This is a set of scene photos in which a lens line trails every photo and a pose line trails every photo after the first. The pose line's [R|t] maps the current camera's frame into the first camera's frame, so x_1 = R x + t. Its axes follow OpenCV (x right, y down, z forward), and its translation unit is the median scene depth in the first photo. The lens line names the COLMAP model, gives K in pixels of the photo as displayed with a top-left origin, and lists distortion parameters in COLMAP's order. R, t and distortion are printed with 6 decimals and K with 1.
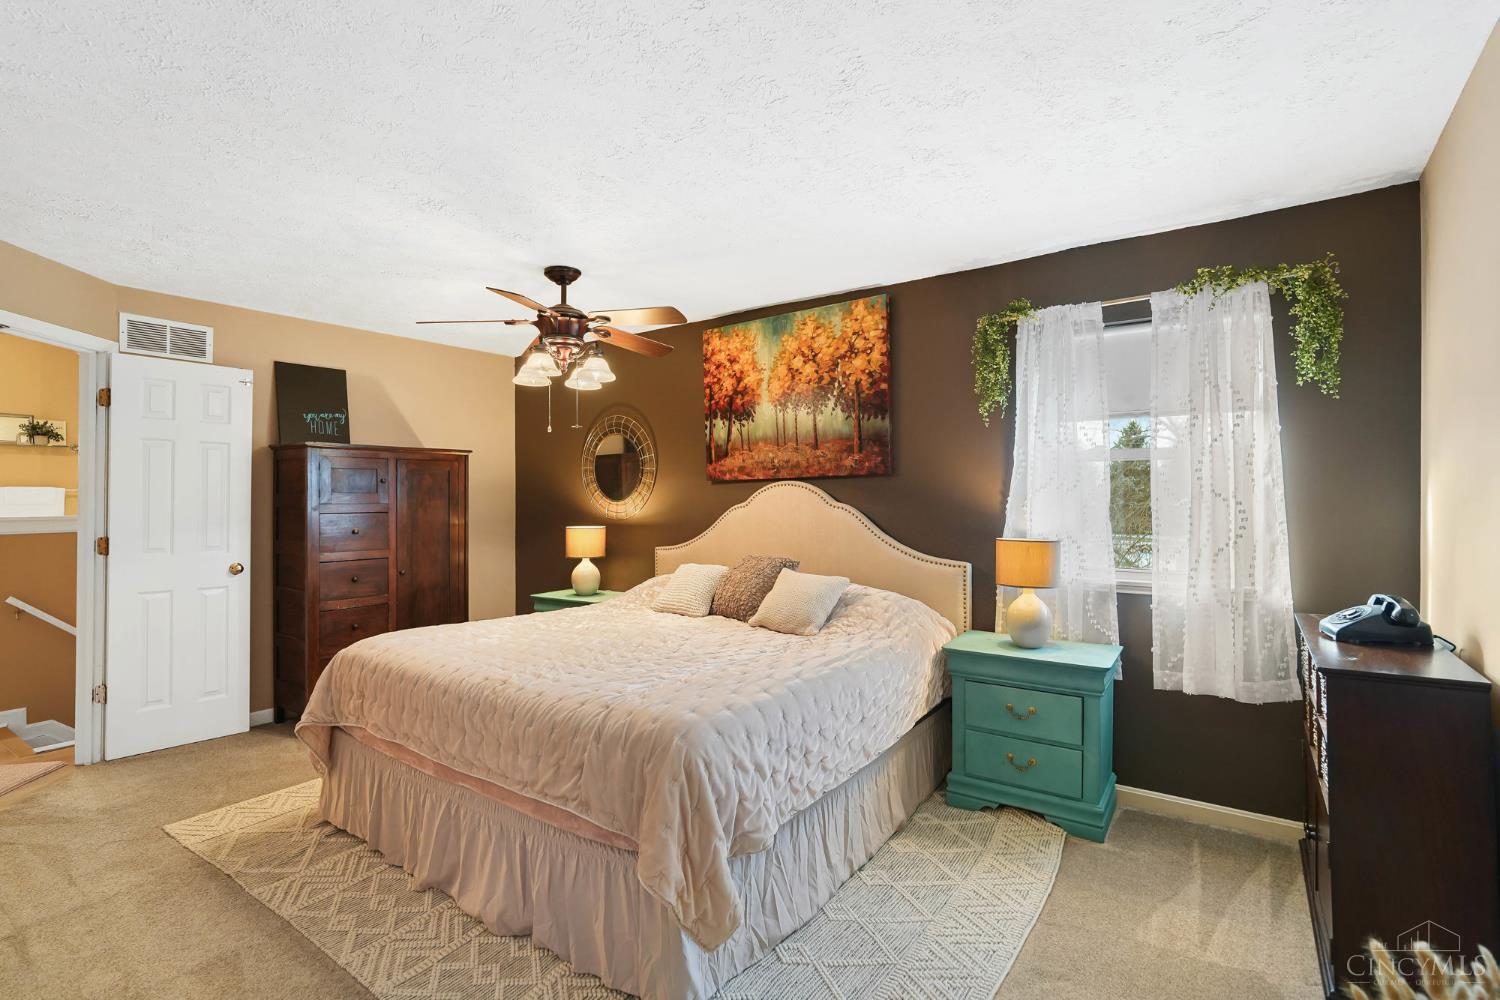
lens RADIAL K [[700.0, 0, 750.0], [0, 700.0, 500.0], [0, 0, 1]] dist [0.002388, 0.000548]
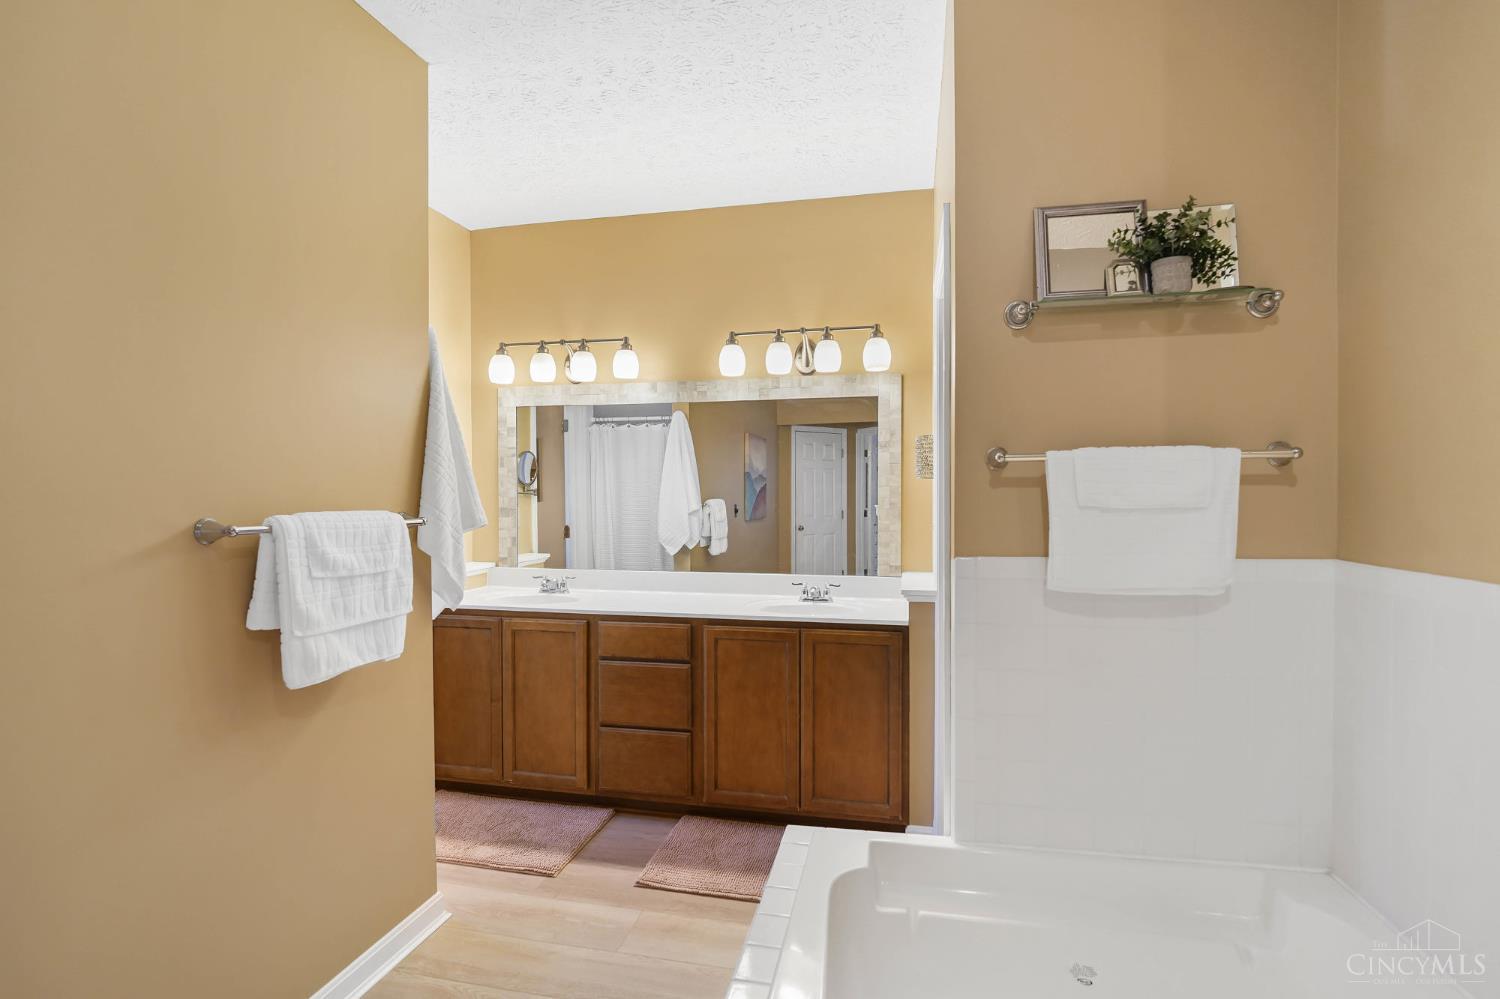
lens RADIAL K [[687.6, 0, 783.7], [0, 687.6, 506.1], [0, 0, 1]] dist [-0.000757, -0.000053]
pose [[0.422649, 0.016530, -0.906143, -0.832050], [0.011131, 0.999664, 0.023427, -0.003459], [0.906225, -0.019988, 0.422322, 0.750060]]
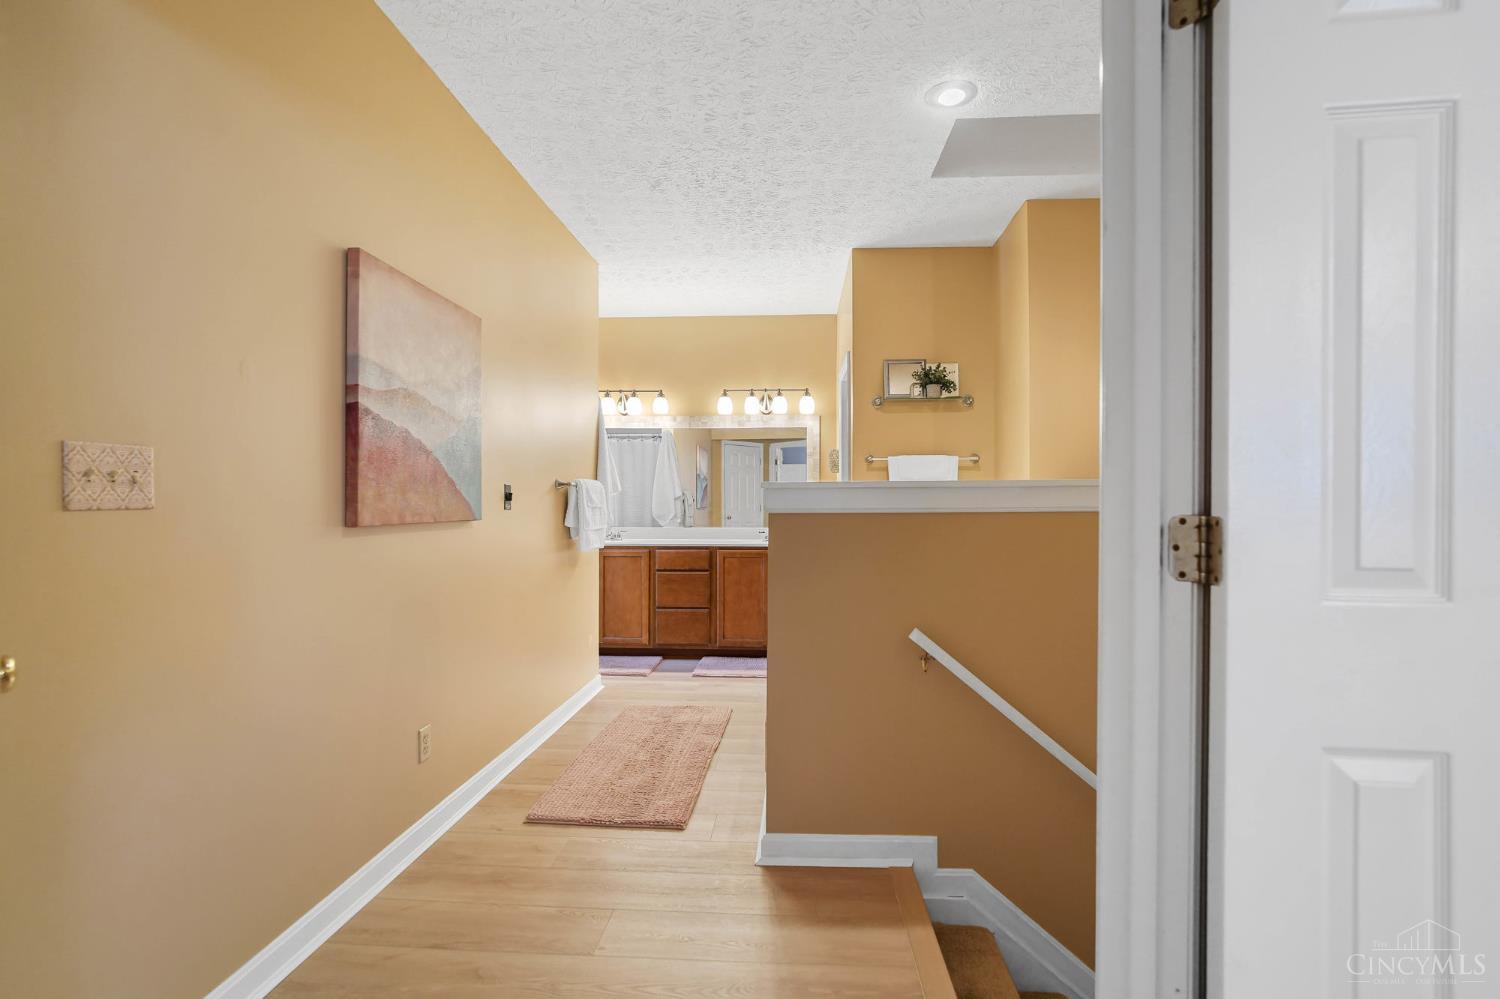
lens RADIAL K [[716.5, 0, 744.0], [0, 716.5, 506.7], [0, 0, 1]] dist [0.001224, 0.000073]
pose [[0.527332, 0.000760, -0.849659, -0.486056], [0.007005, 0.999962, 0.005242, 0.029112], [0.849630, -0.008717, 0.527307, 0.444128]]
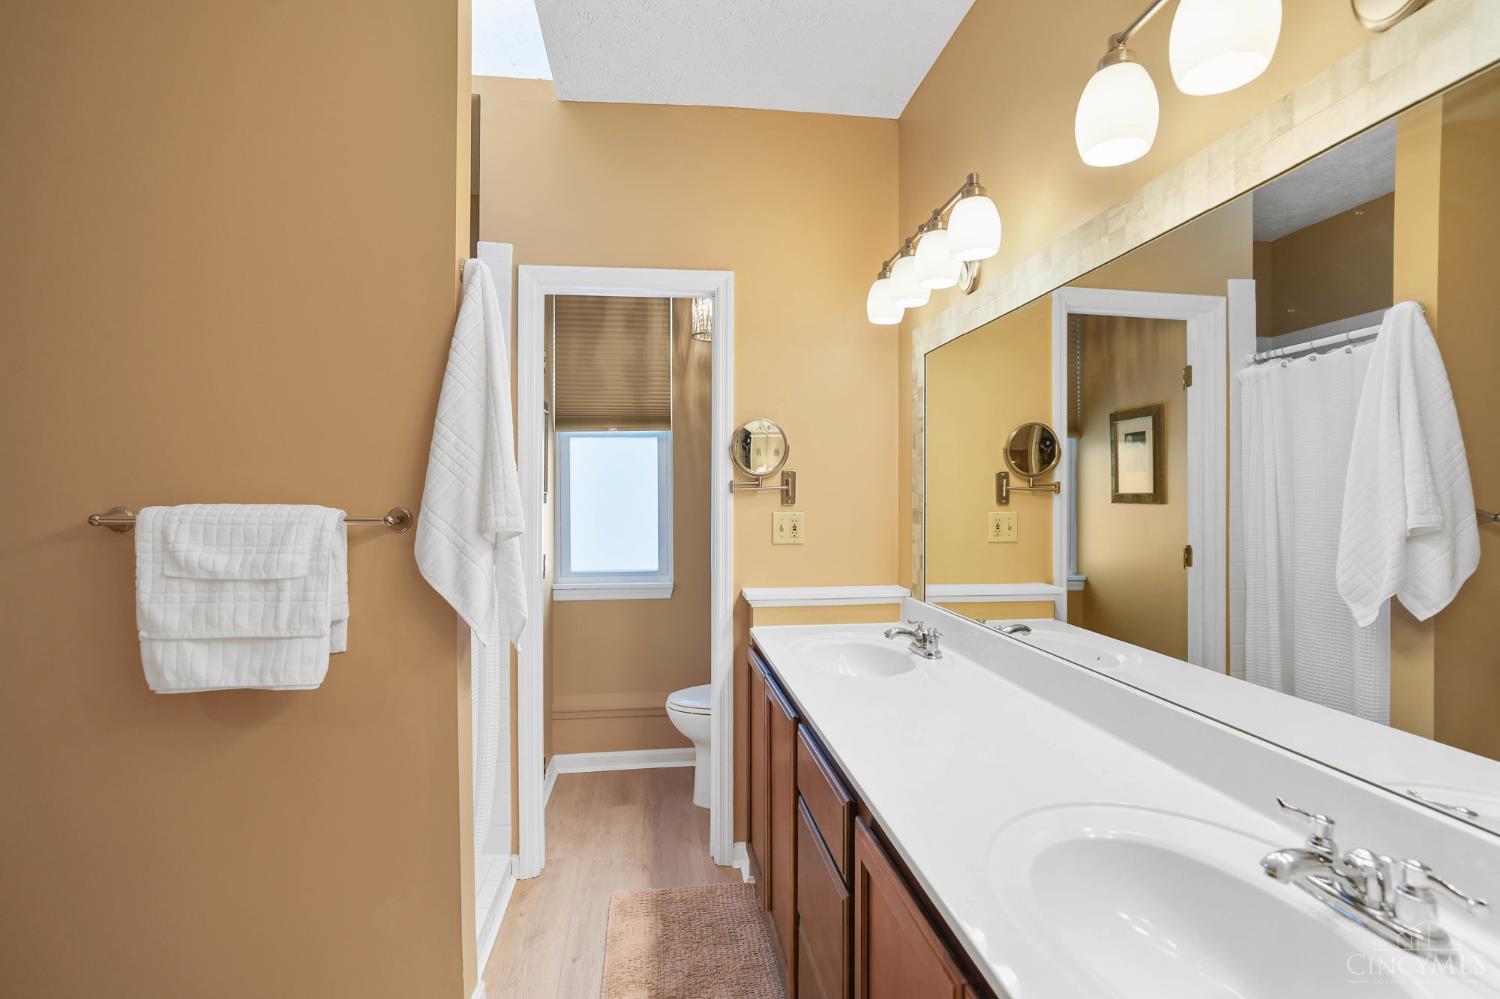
lens RADIAL K [[716.5, 0, 744.0], [0, 716.5, 506.7], [0, 0, 1]] dist [0.001224, 0.000073]
pose [[-0.730210, 0.011297, -0.683129, -1.123289], [0.005840, 0.999930, 0.010293, 0.002467], [0.683198, 0.003527, -0.730225, 1.018146]]
